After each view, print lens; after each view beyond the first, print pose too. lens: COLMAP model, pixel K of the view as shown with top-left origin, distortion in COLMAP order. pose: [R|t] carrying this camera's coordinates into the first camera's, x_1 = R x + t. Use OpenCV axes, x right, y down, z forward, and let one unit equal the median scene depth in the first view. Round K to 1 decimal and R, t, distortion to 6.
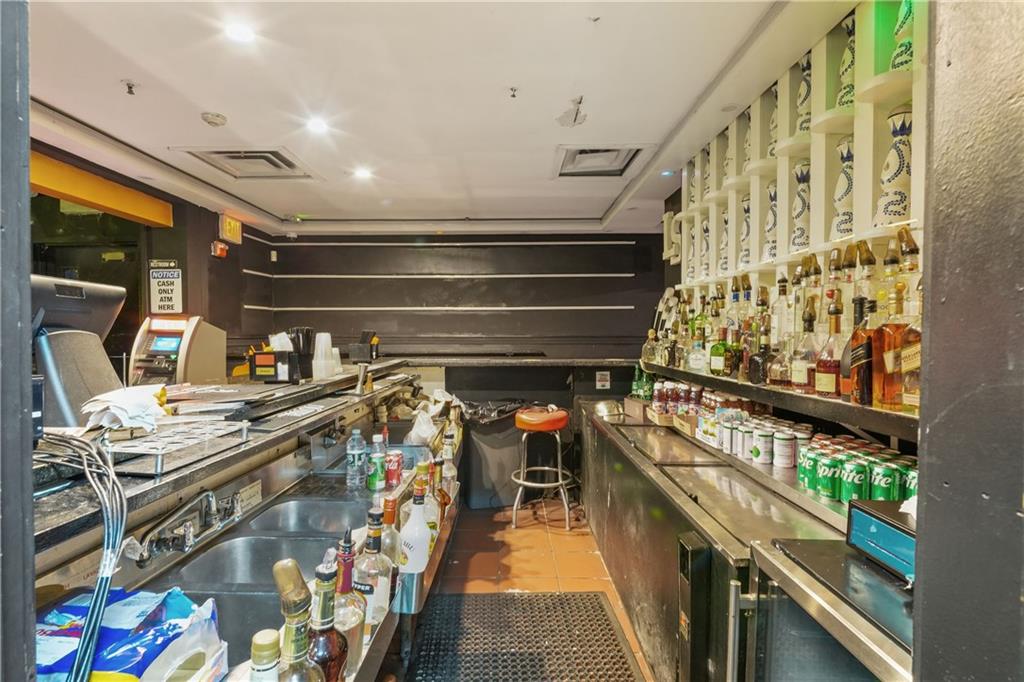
lens RADIAL K [[500.7, 0, 517.9], [0, 500.7, 340.4], [0, 0, 1]] dist [-0.001638, 0.000358]
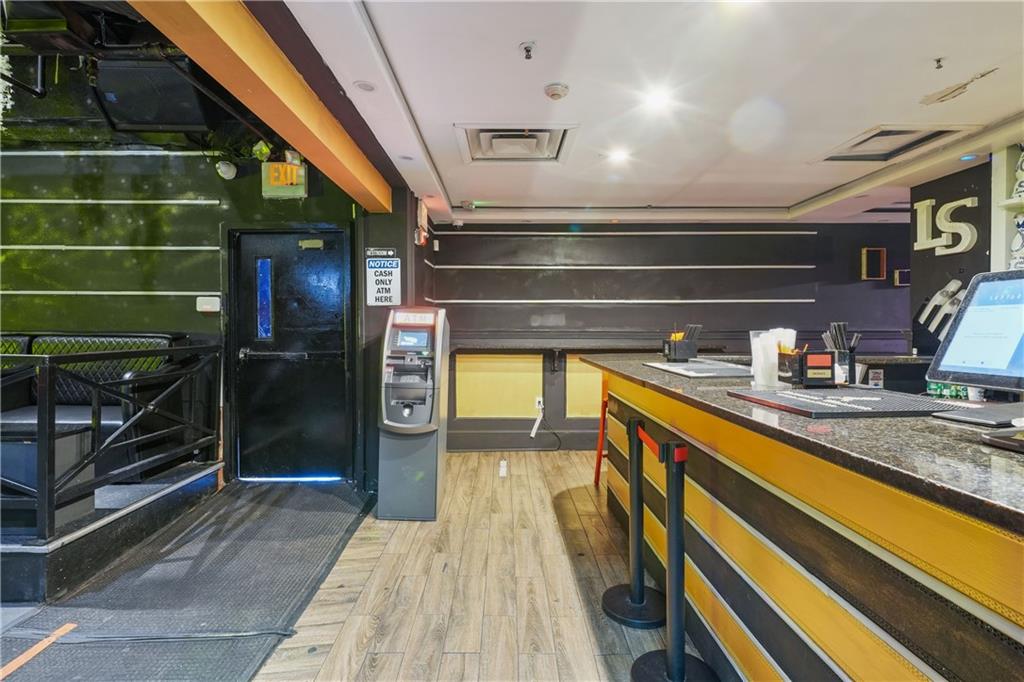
lens RADIAL K [[500.7, 0, 504.1], [0, 500.7, 332.1], [0, 0, 1]] dist [-0.001638, 0.000358]
pose [[0.999892, 0.001409, 0.014596, -0.493713], [-0.001366, 0.999995, -0.002926, -0.003004], [-0.014600, 0.002905, 0.999889, 0.069266]]
